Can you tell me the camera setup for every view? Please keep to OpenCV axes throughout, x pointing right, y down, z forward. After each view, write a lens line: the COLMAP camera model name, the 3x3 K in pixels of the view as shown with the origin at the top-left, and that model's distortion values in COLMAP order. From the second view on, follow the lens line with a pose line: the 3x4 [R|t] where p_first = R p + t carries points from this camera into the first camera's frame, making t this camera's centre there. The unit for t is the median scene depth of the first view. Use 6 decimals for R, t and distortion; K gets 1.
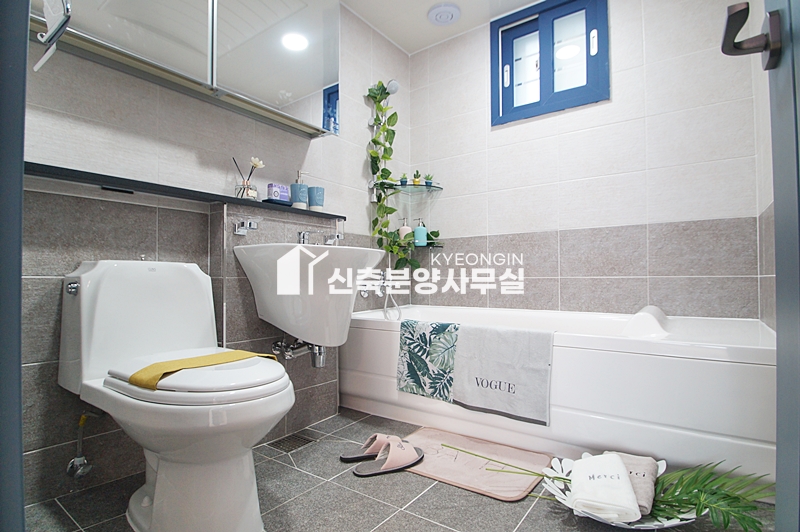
lens RADIAL K [[381.0, 0, 387.9], [0, 381.0, 271.1], [0, 0, 1]] dist [-0.000557, -0.000479]
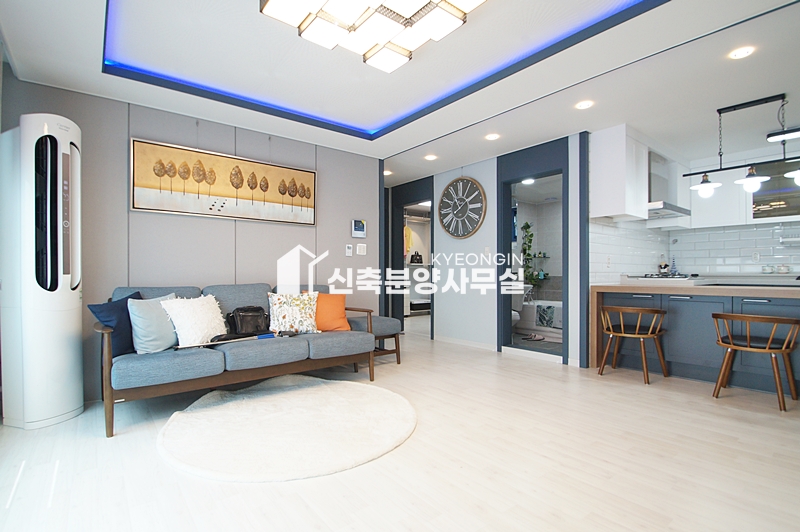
lens RADIAL K [[381.0, 0, 387.9], [0, 381.0, 271.1], [0, 0, 1]] dist [-0.000557, -0.000479]
pose [[0.966609, 0.002238, -0.256247, -0.294465], [0.001508, 0.999895, 0.014418, -0.173578], [0.256252, -0.014323, 0.966504, -2.038372]]
